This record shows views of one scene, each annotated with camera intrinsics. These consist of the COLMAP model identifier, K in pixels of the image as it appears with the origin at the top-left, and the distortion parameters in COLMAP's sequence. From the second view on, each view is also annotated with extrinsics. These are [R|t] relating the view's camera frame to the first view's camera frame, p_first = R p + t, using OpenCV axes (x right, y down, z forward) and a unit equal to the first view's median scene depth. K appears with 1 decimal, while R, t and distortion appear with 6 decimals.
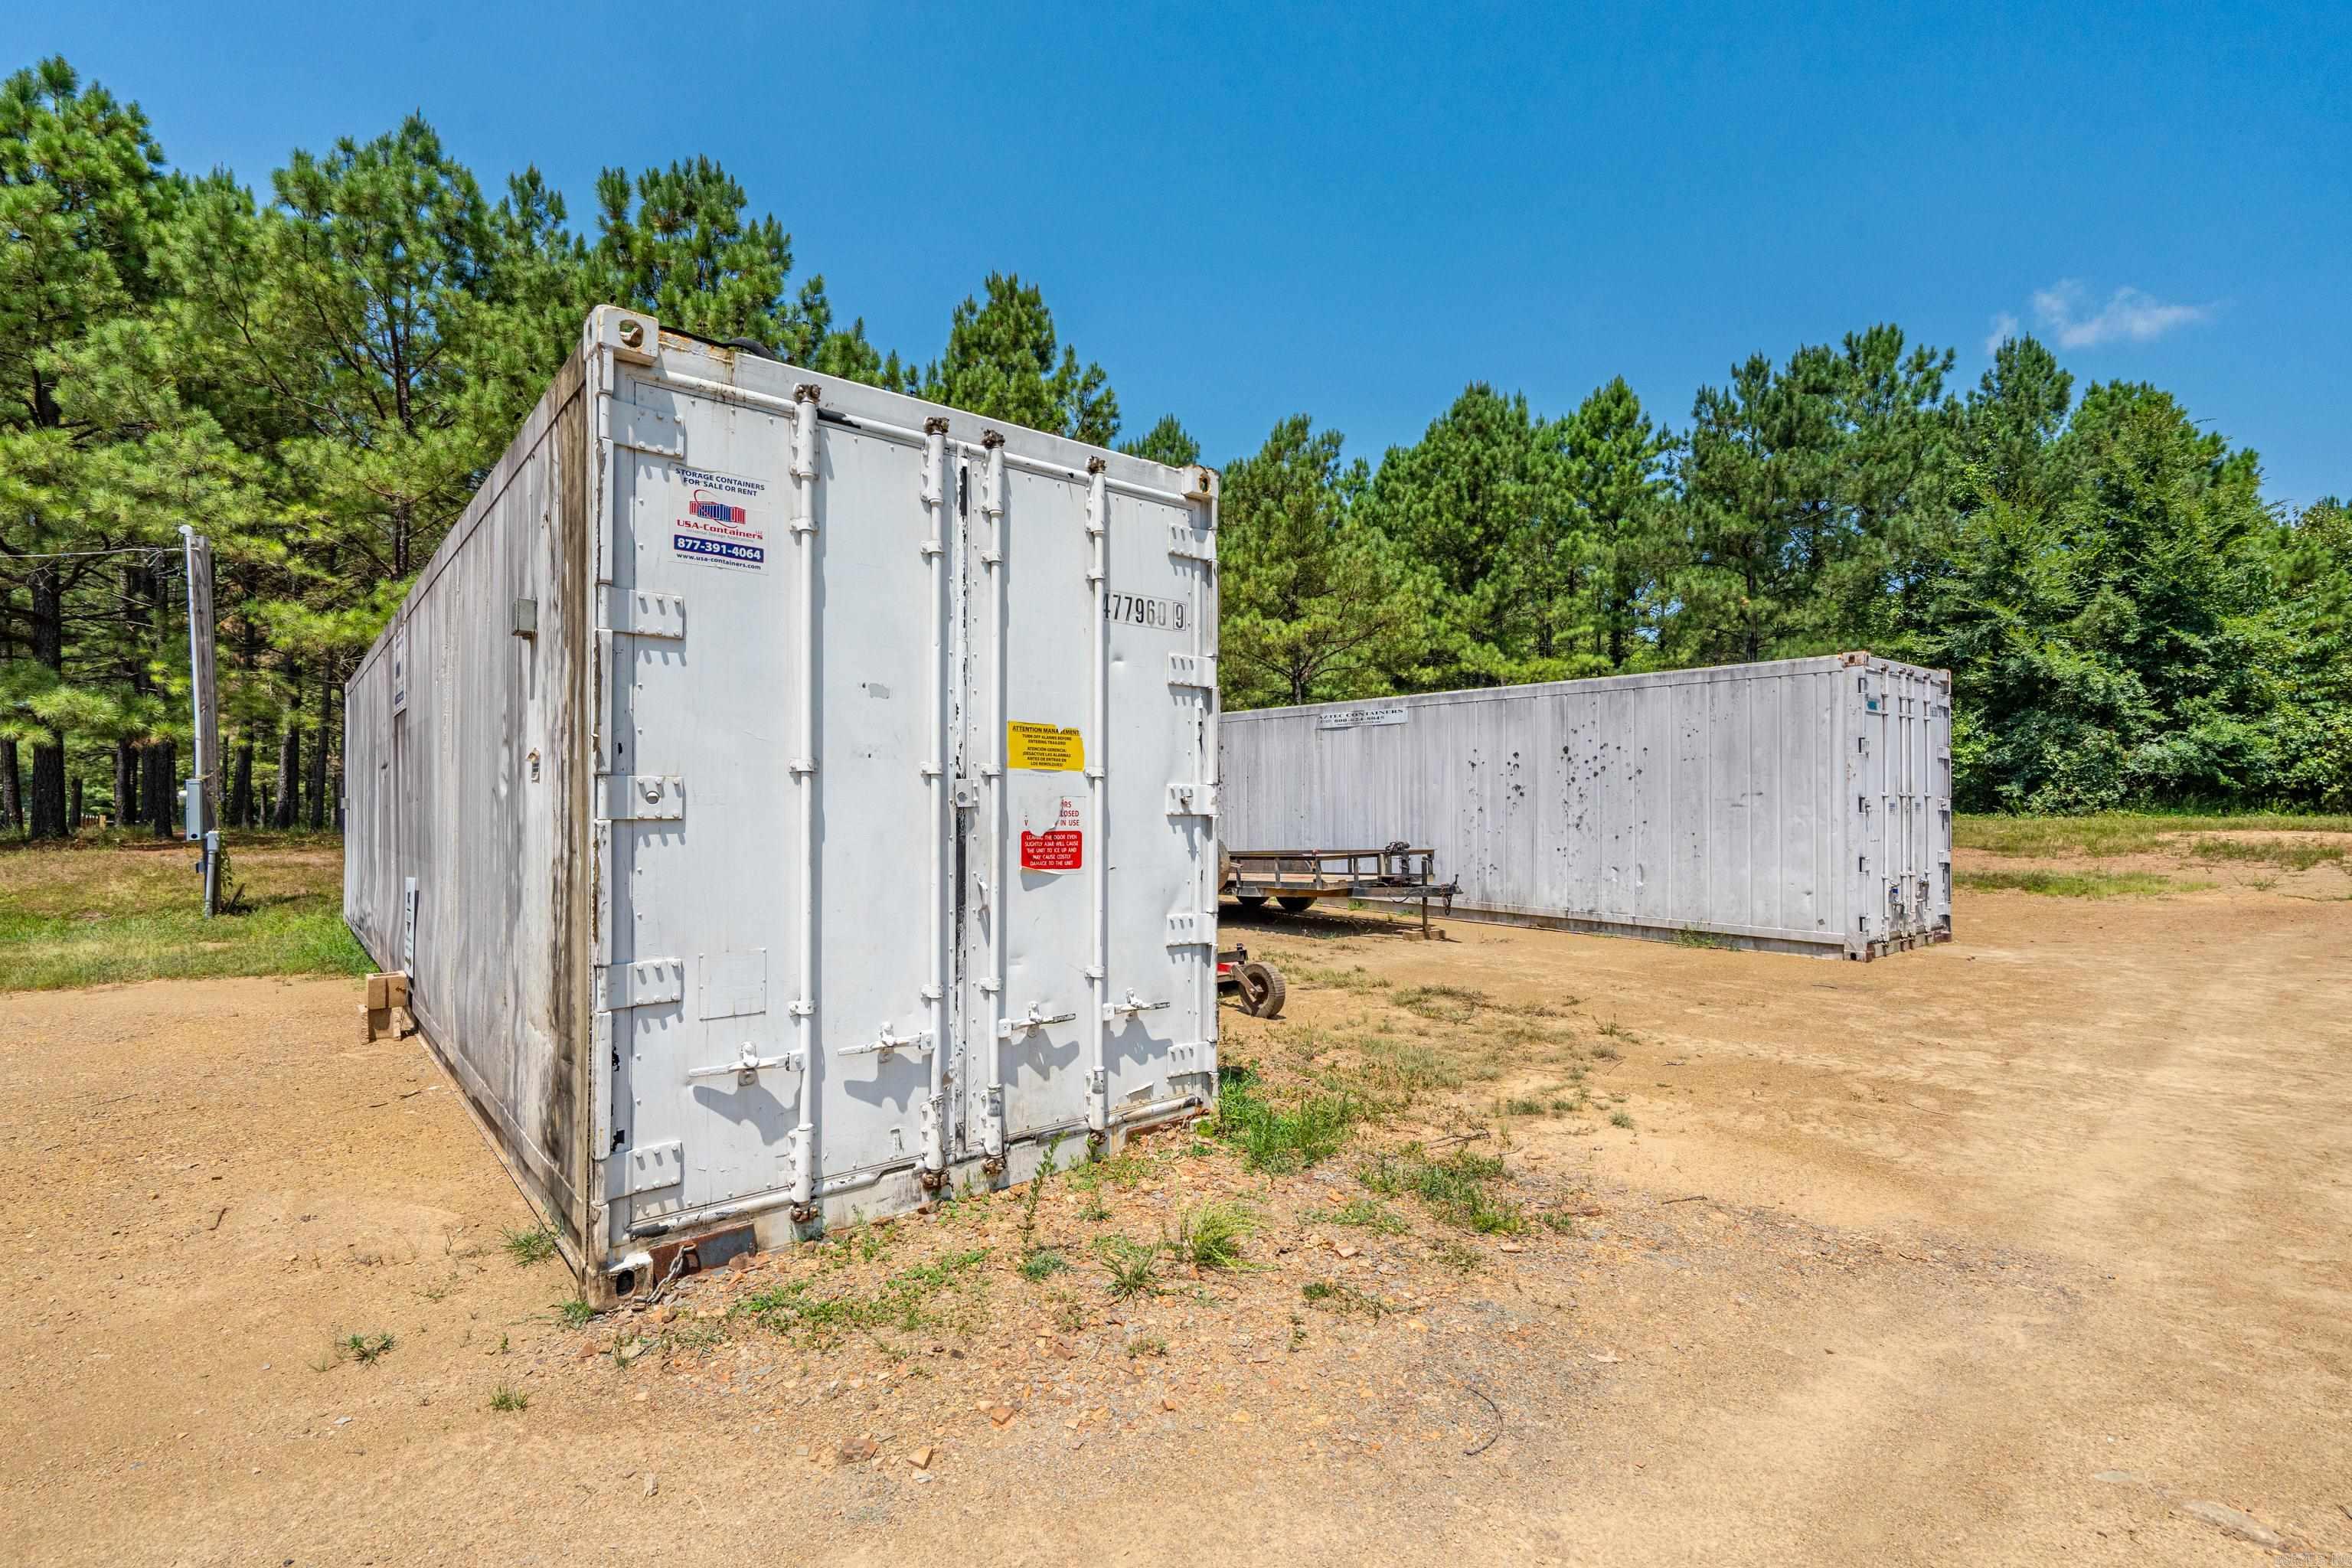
lens RADIAL K [[1040.9, 0, 1183.1], [0, 1040.9, 795.1], [0, 0, 1]] dist [-0.001788, -0.000337]
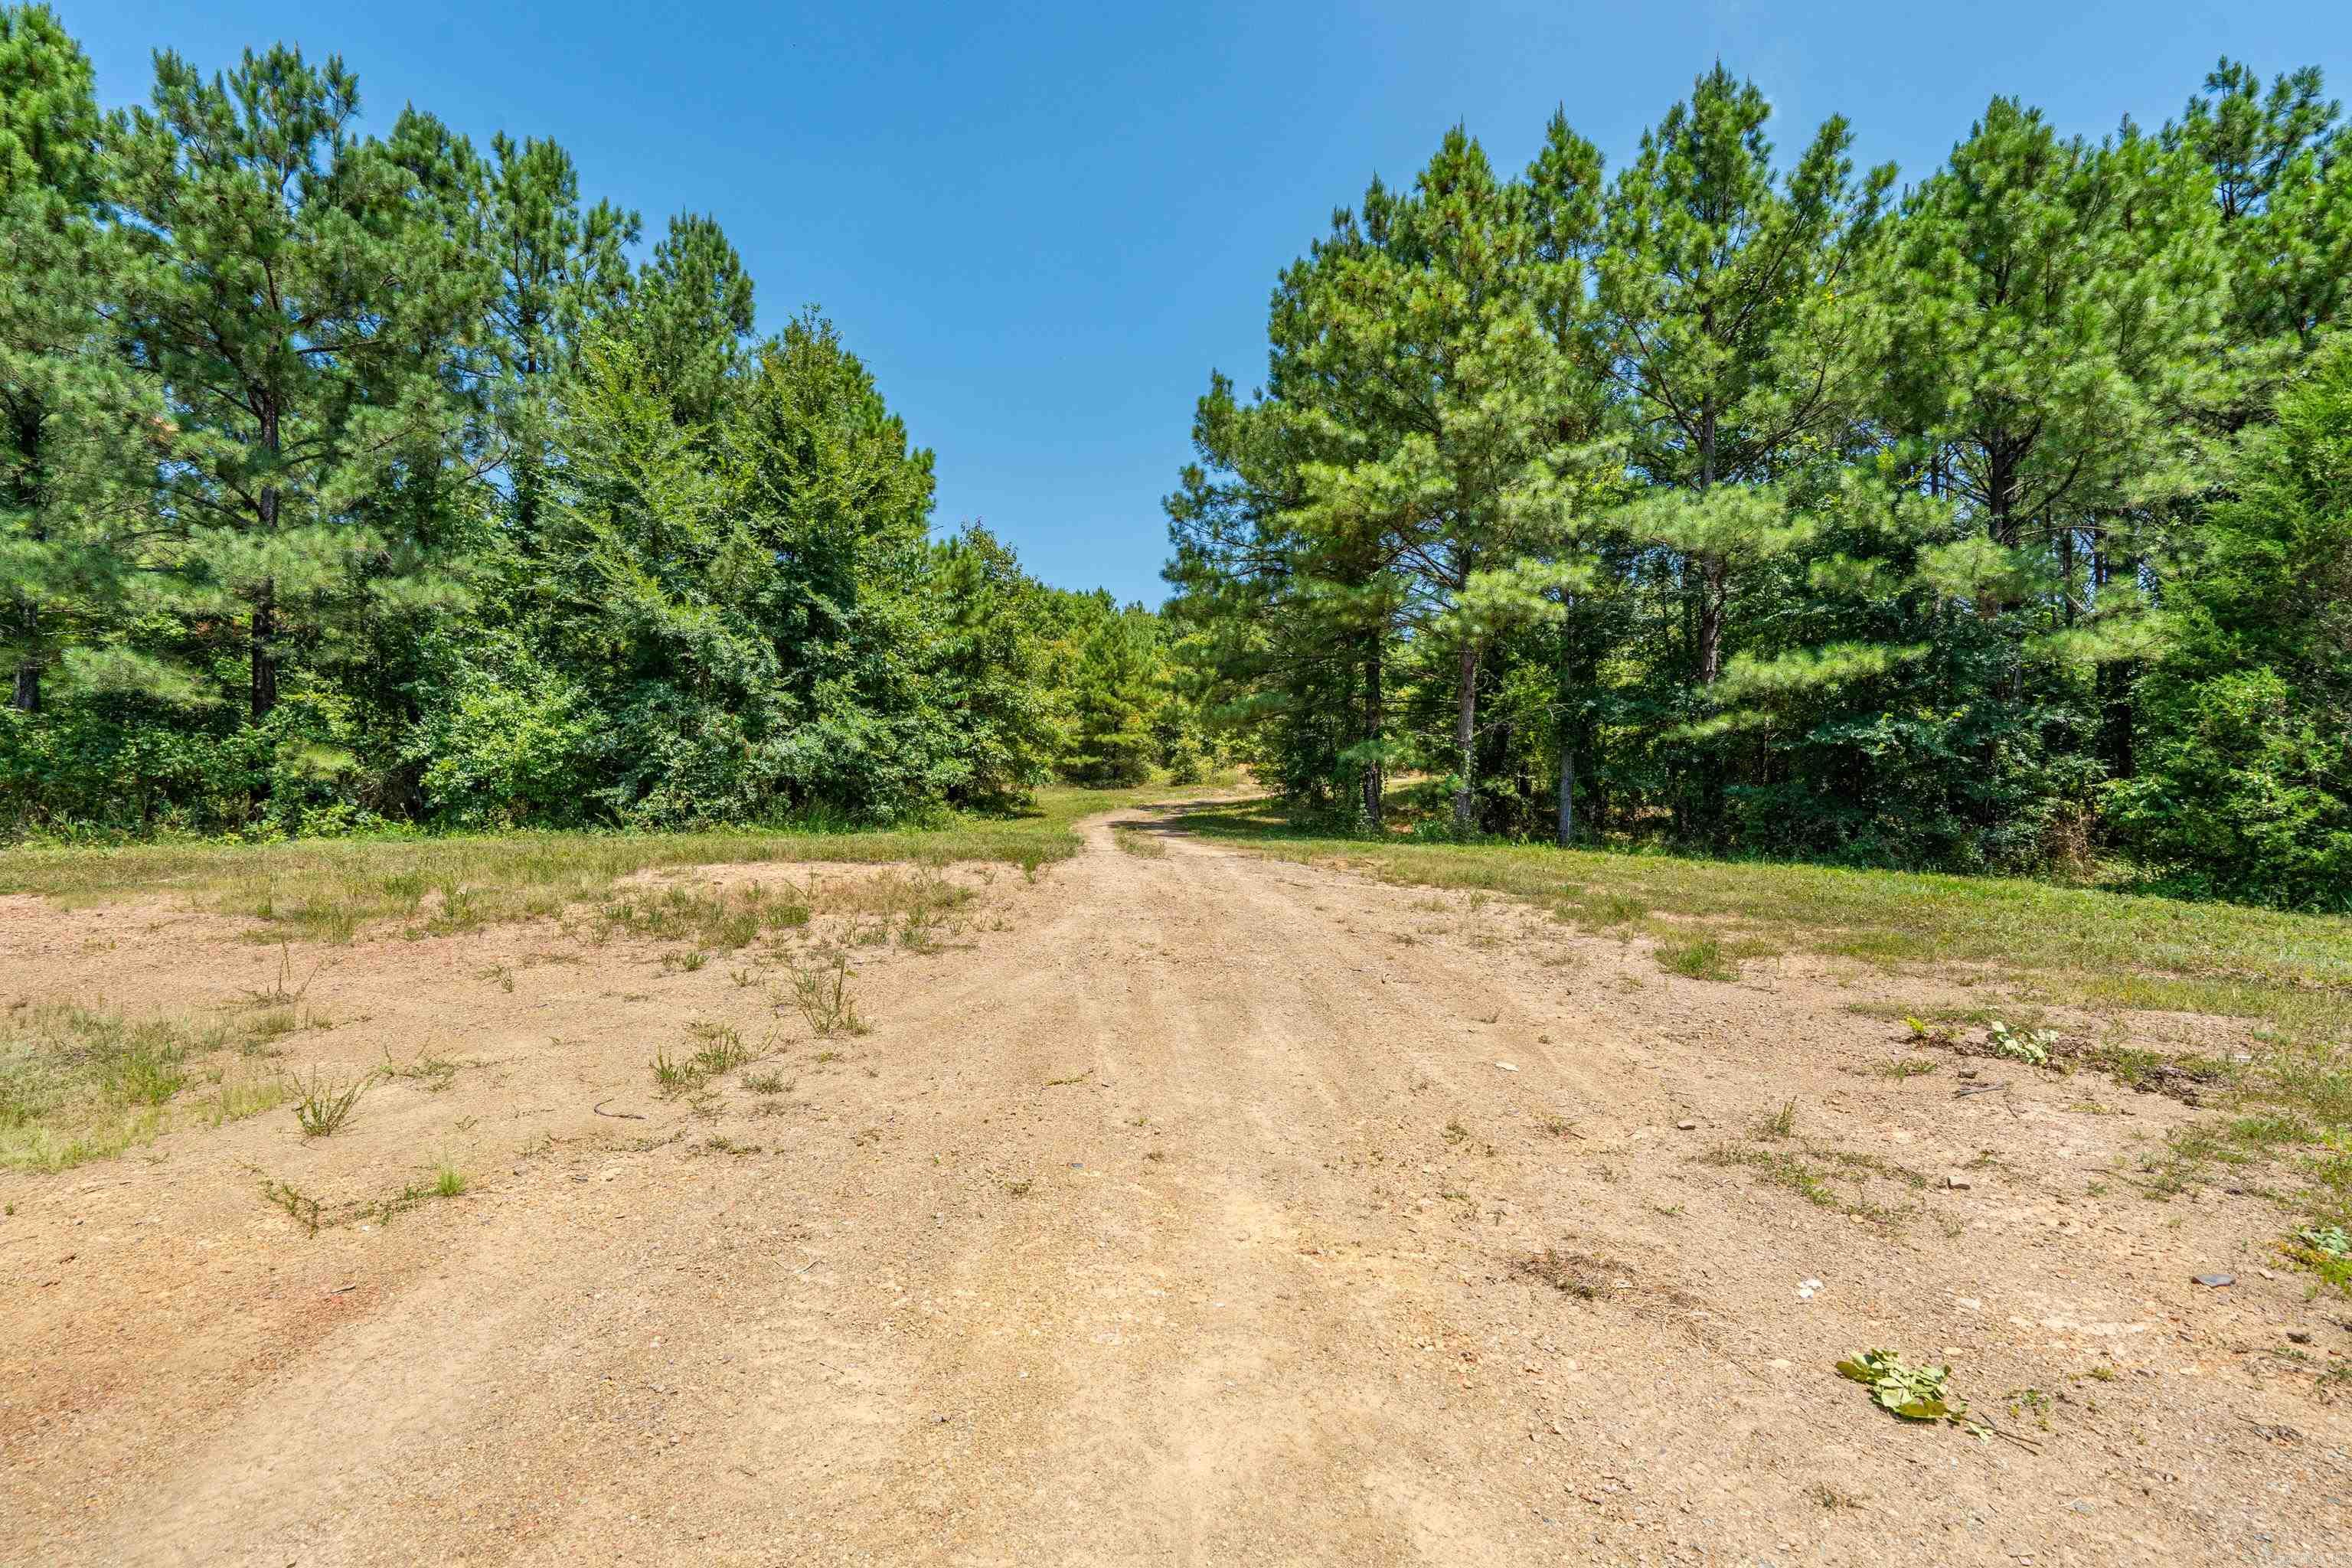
lens RADIAL K [[1040.9, 0, 1182.2], [0, 1040.9, 790.5], [0, 0, 1]] dist [-0.001788, -0.000337]
pose [[0.577721, 0.034356, 0.815511, 0.471970], [-0.011600, 0.999358, -0.033884, 0.011975], [-0.816152, 0.010115, 0.577749, 0.314736]]
